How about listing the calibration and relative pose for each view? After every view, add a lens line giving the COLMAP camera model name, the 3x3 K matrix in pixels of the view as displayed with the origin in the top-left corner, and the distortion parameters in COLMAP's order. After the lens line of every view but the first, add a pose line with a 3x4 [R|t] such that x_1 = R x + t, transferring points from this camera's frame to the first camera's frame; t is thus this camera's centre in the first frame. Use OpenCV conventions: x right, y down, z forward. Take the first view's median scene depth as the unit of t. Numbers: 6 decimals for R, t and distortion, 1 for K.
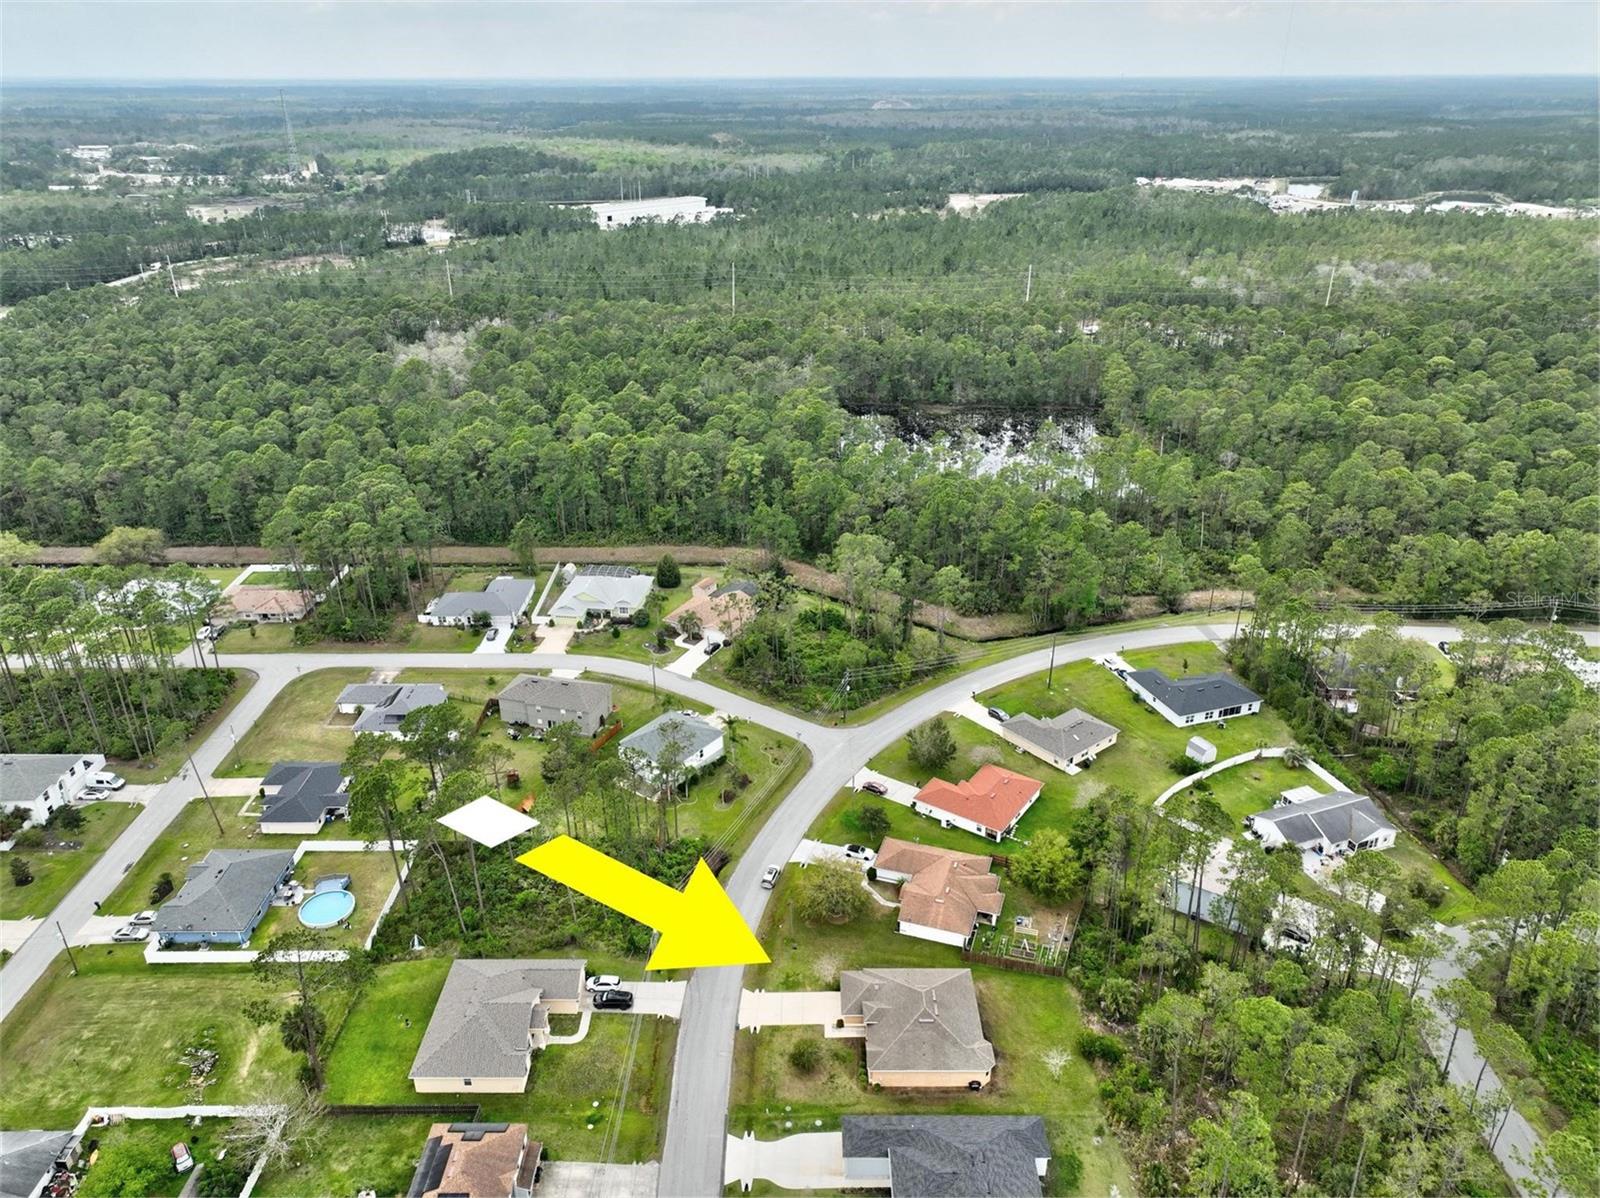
lens RADIAL K [[1134.7, 0, 795.7], [0, 1134.7, 598.9], [0, 0, 1]] dist [0.009204, 0.007484]
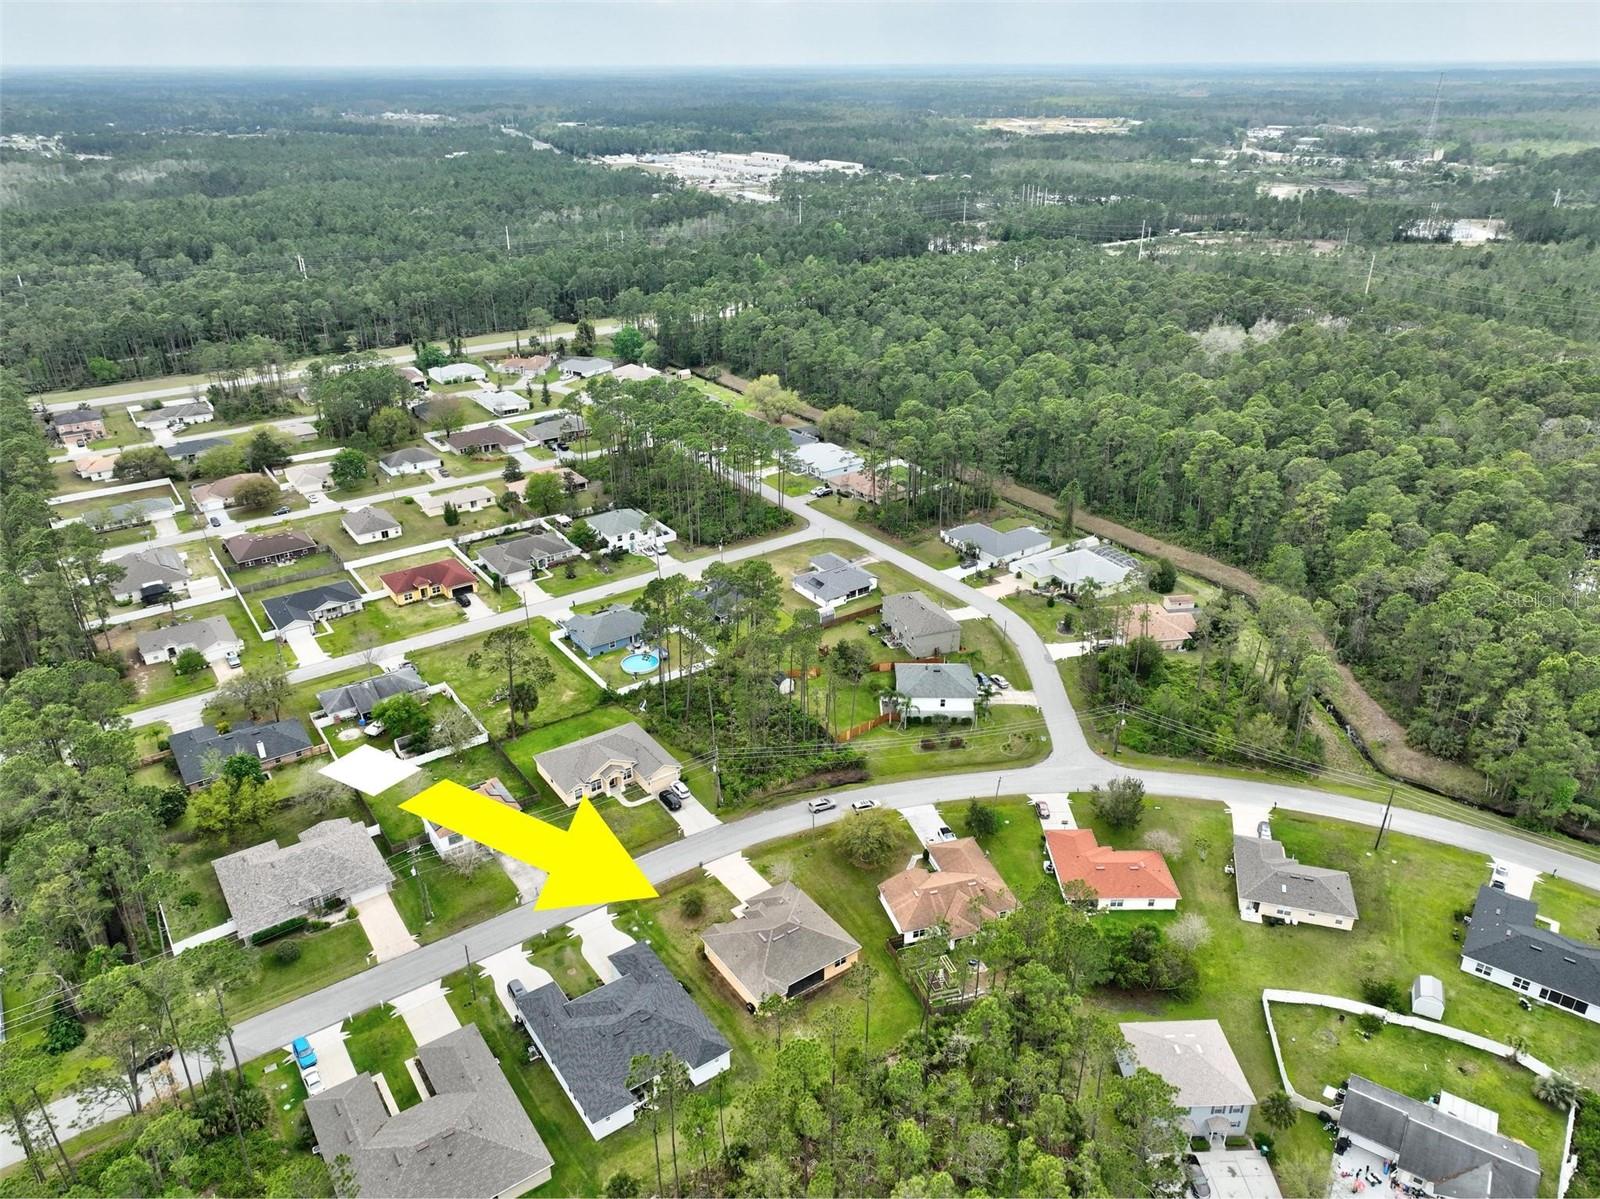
lens RADIAL K [[1134.7, 0, 795.7], [0, 1134.7, 599.4], [0, 0, 1]] dist [0.009204, 0.007484]
pose [[0.575403, 0.354502, -0.737048, 0.537047], [-0.345771, 0.922124, 0.173580, -0.082005], [0.741184, 0.154971, 0.653169, 0.175186]]
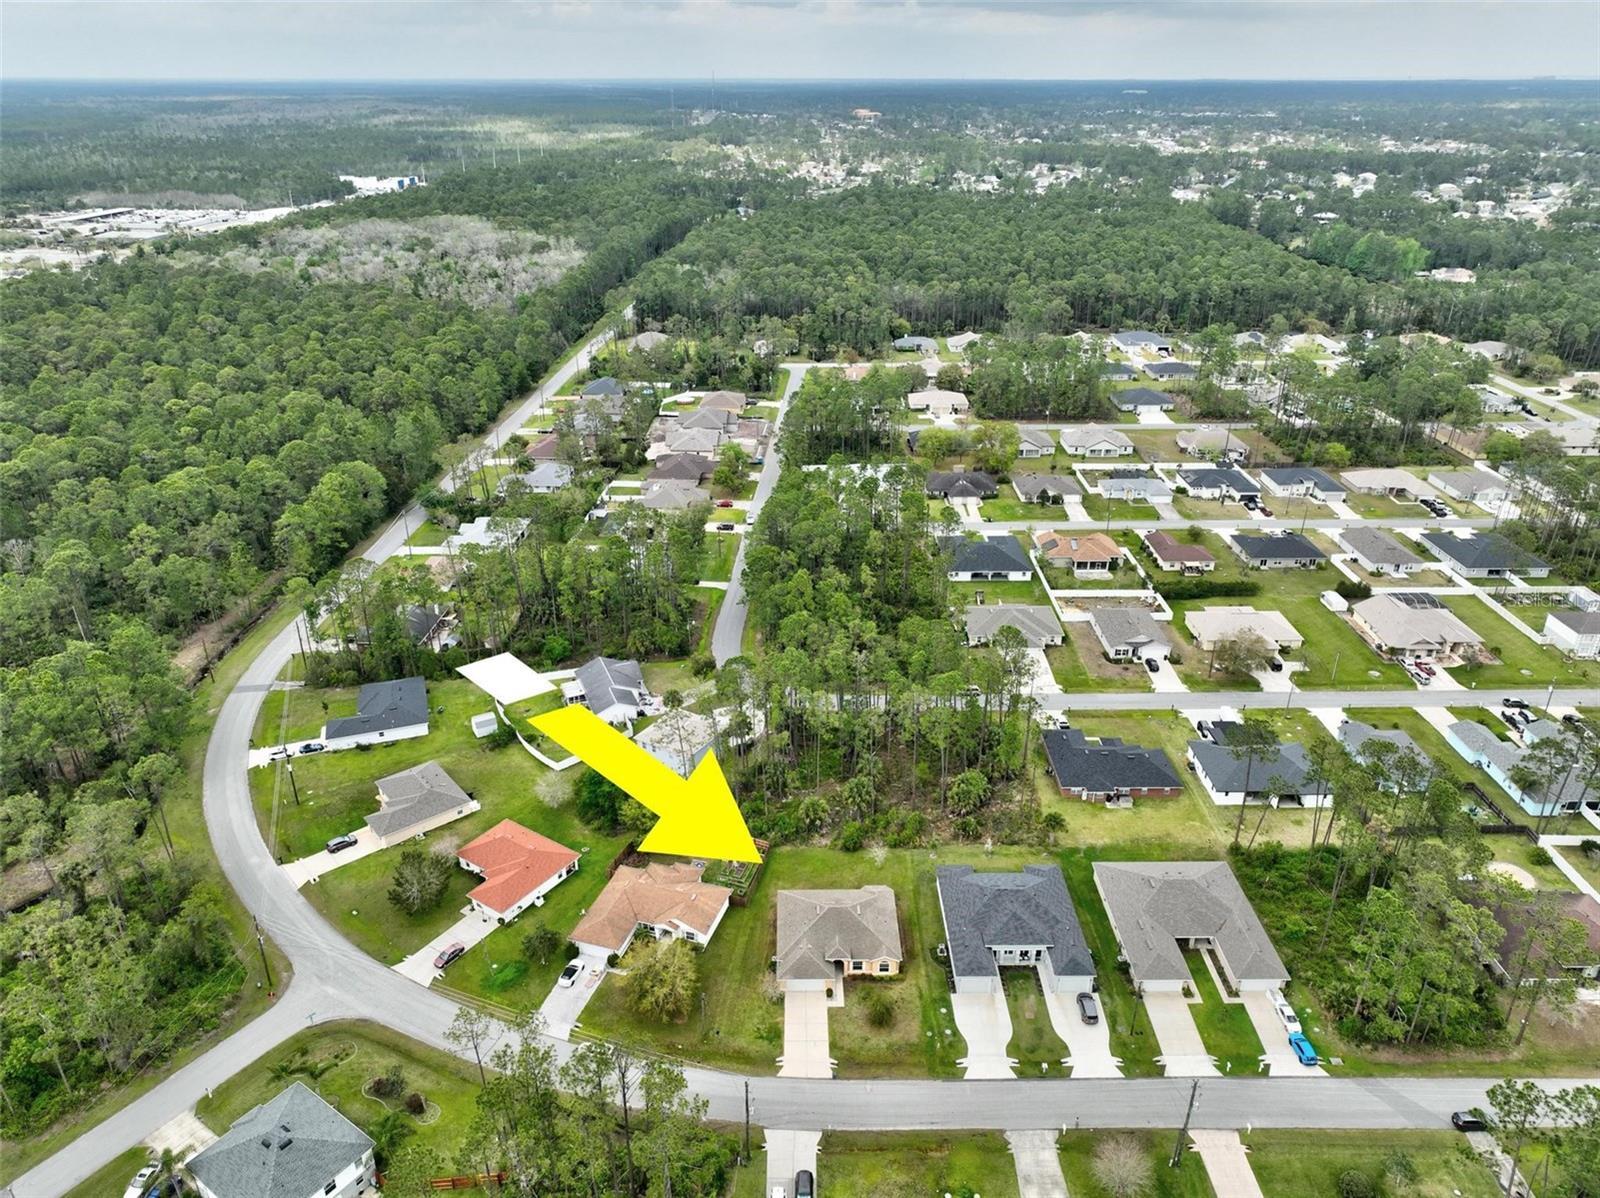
lens RADIAL K [[1130.3, 0, 803.0], [0, 1130.3, 599.7], [0, 0, 1]] dist [0.005267, 0.010802]
pose [[-0.019052, -0.422198, 0.906303, -0.509662], [0.424176, 0.817433, 0.389715, -0.226535], [-0.905380, 0.391857, 0.163512, 0.489901]]
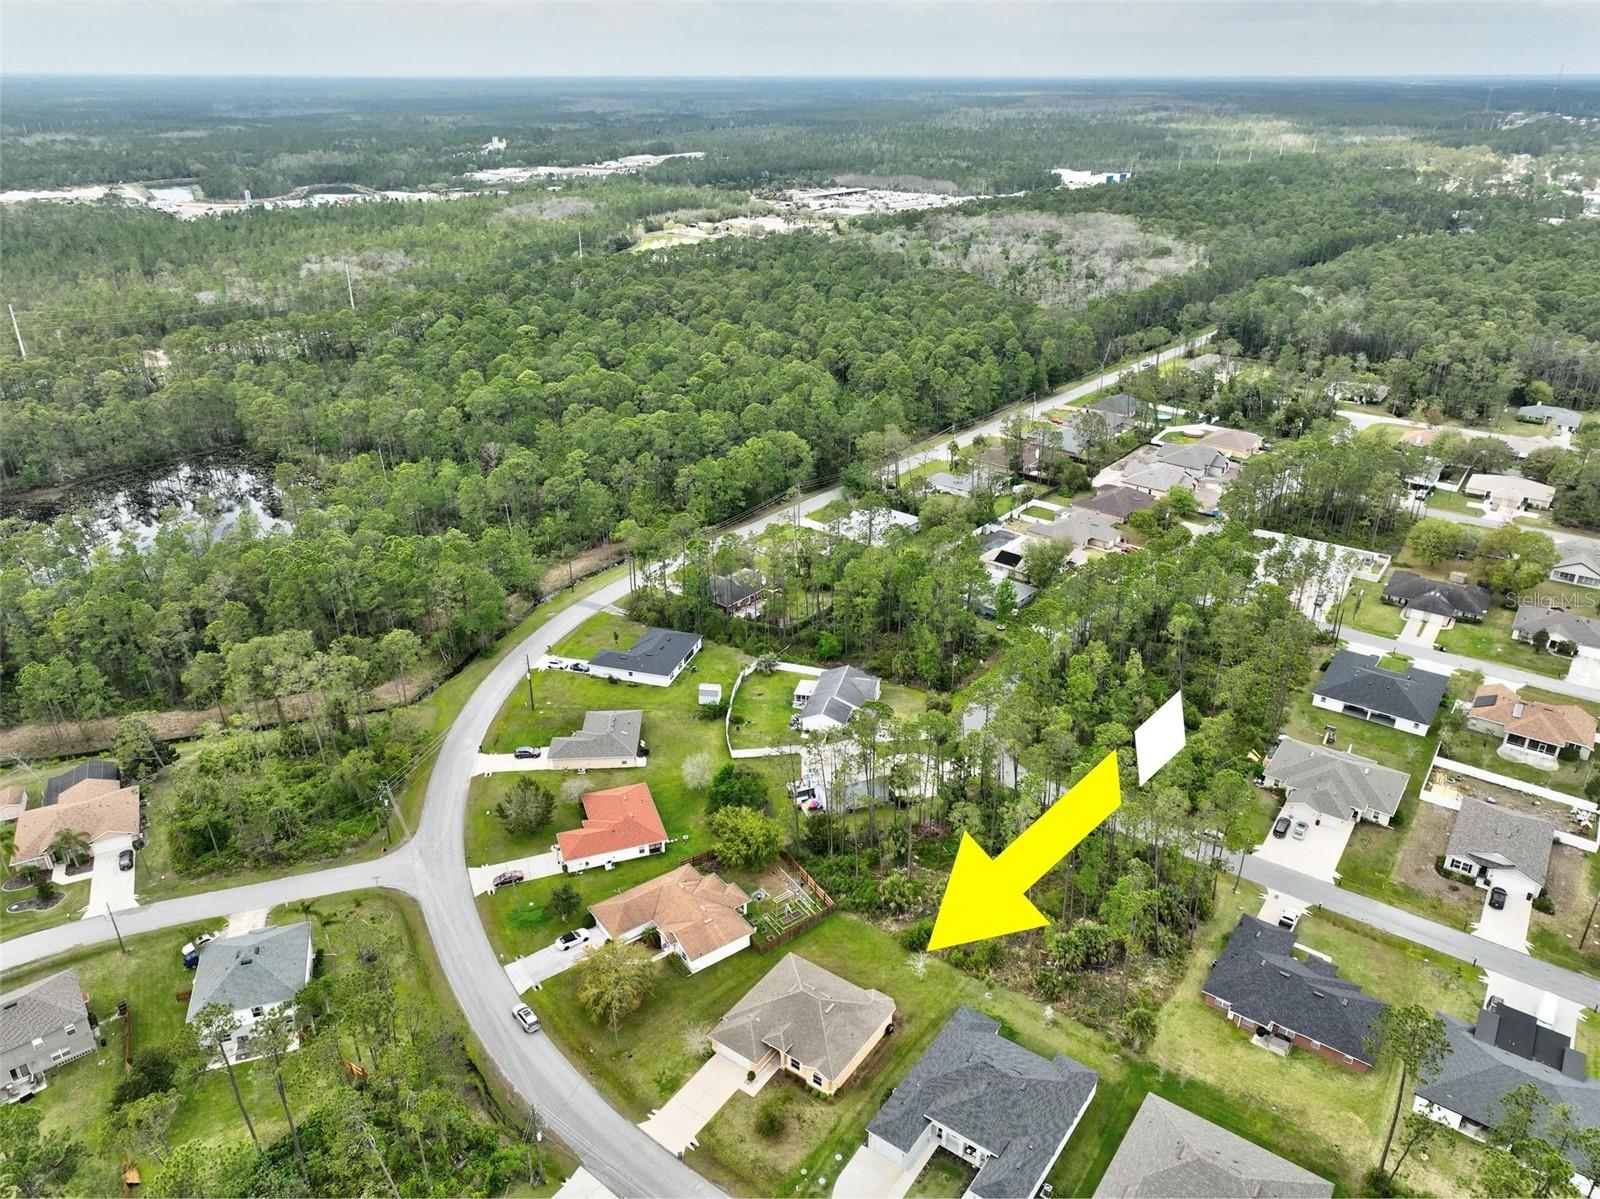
lens RADIAL K [[1130.3, 0, 803.0], [0, 1130.3, 600.2], [0, 0, 1]] dist [0.005267, 0.010802]
pose [[0.578426, -0.345433, 0.738986, -0.340804], [0.342918, 0.924948, 0.163948, -0.091163], [-0.740156, 0.158580, 0.653469, 0.198307]]
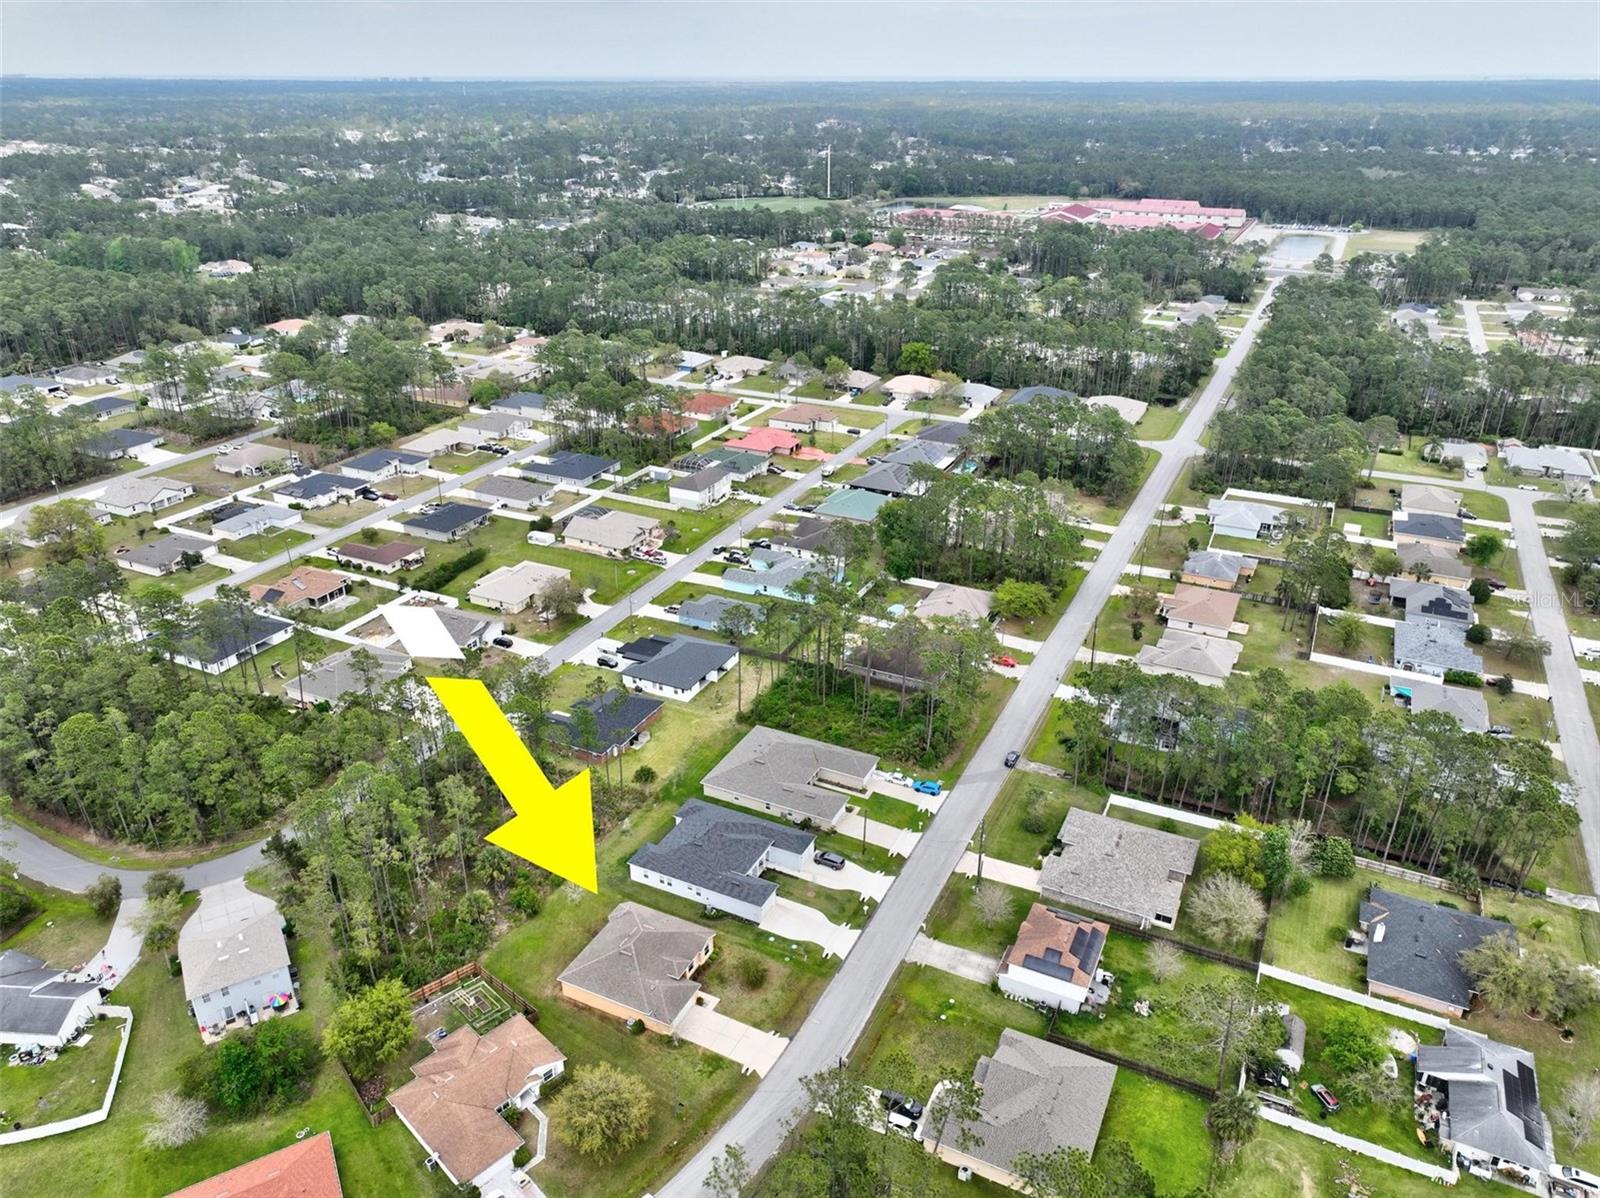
lens RADIAL K [[1130.3, 0, 803.0], [0, 1130.3, 599.7], [0, 0, 1]] dist [0.005267, 0.010802]
pose [[-0.902038, -0.180889, 0.391928, -0.259732], [0.185842, 0.656759, 0.730842, -0.405036], [-0.389604, 0.732084, -0.558805, 0.870797]]
